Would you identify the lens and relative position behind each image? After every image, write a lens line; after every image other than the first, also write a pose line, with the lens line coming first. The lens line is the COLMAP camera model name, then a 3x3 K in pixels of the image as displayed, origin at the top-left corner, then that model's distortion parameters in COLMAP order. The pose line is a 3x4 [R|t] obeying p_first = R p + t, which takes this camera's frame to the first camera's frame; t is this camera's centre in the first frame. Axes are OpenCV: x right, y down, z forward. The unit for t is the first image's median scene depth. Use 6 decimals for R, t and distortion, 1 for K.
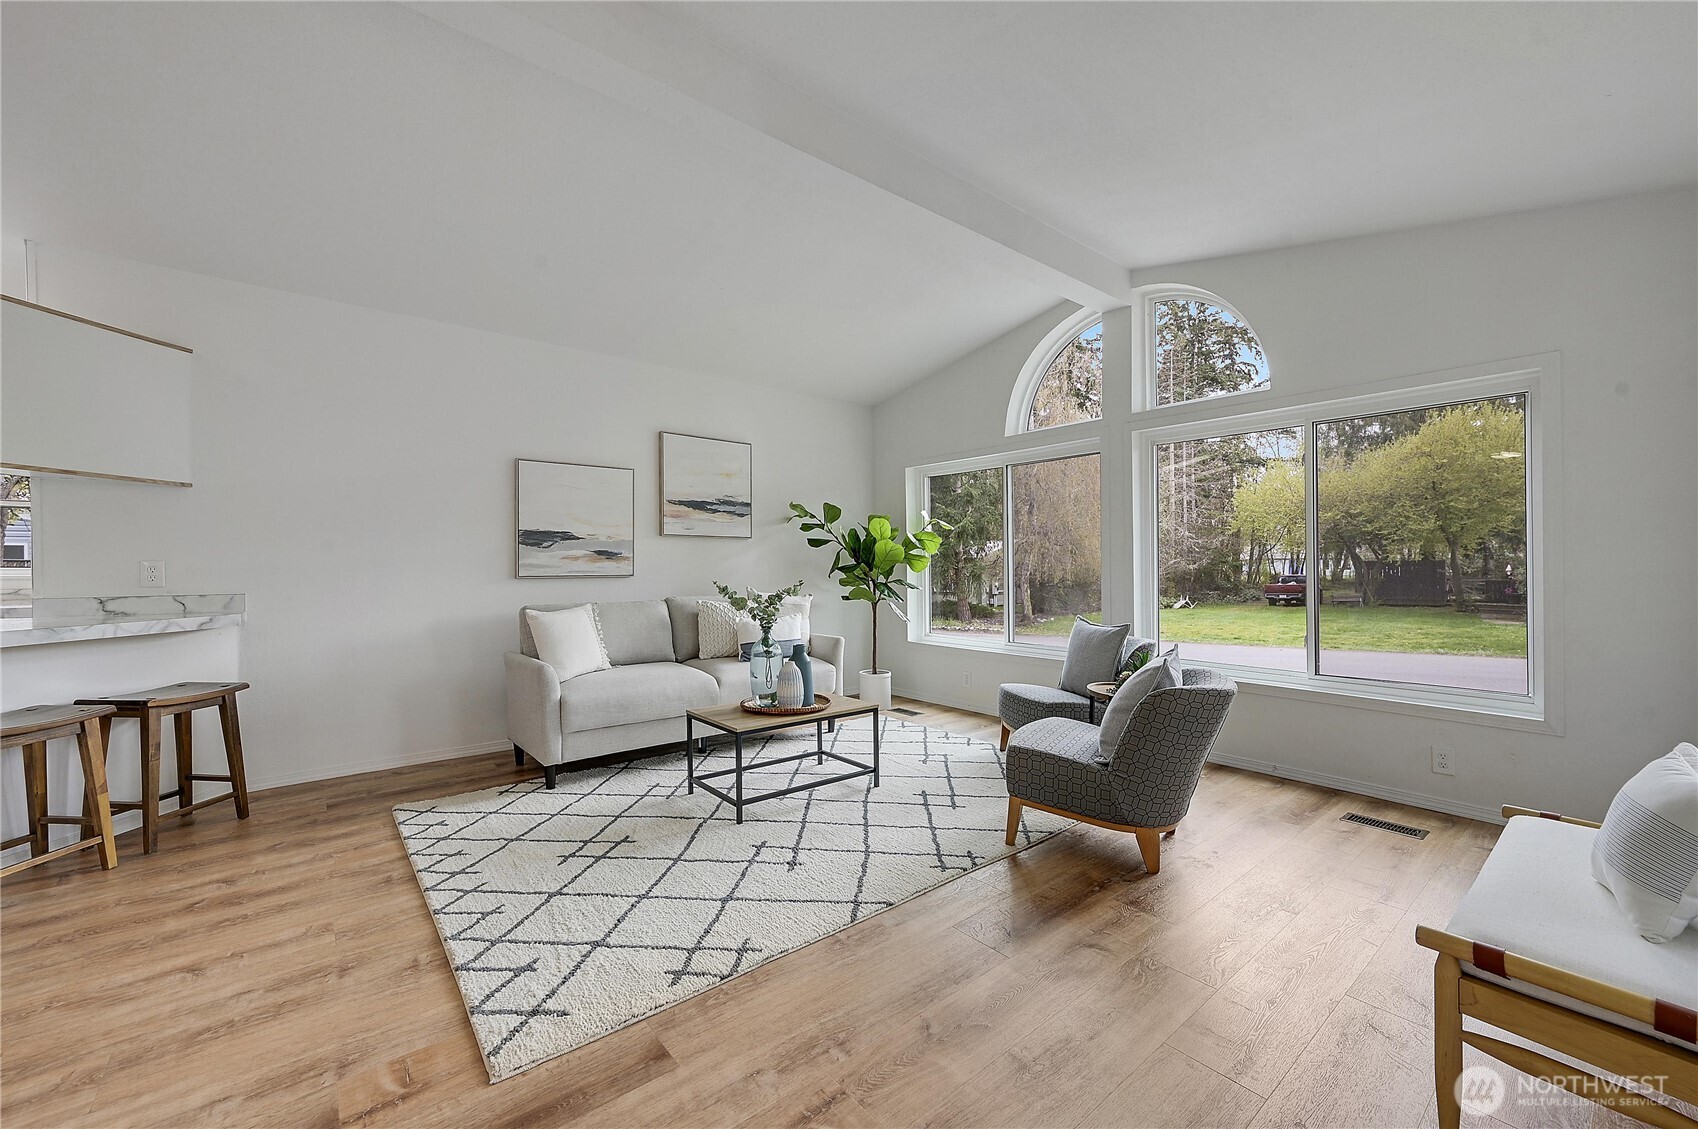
lens RADIAL K [[674.6, 0, 843.4], [0, 674.6, 567.1], [0, 0, 1]] dist [0.001613, 0.000091]
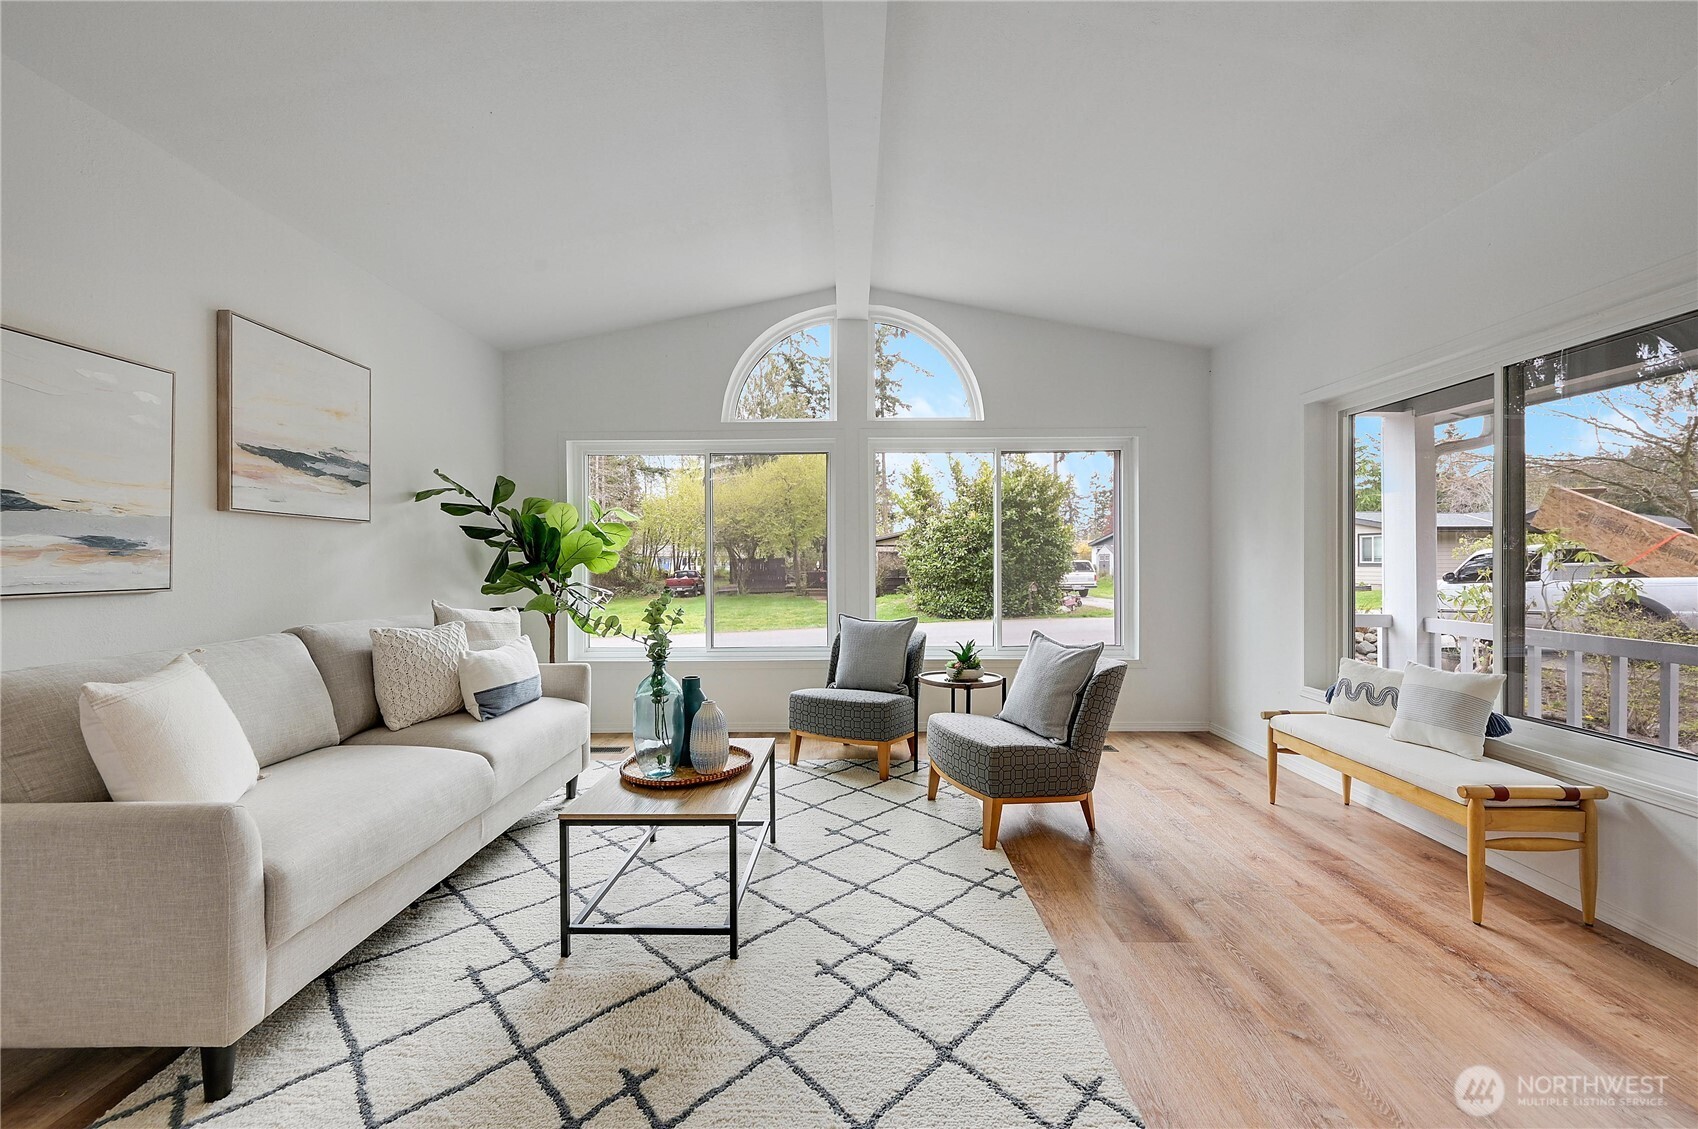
lens RADIAL K [[667.7, 0, 848.3], [0, 667.7, 555.7], [0, 0, 1]] dist [-0.000586, -0.000148]
pose [[0.636376, 0.005567, 0.771359, -0.376193], [0.003141, 0.999947, -0.009808, -0.005331], [-0.771373, 0.008664, 0.636325, 0.313181]]
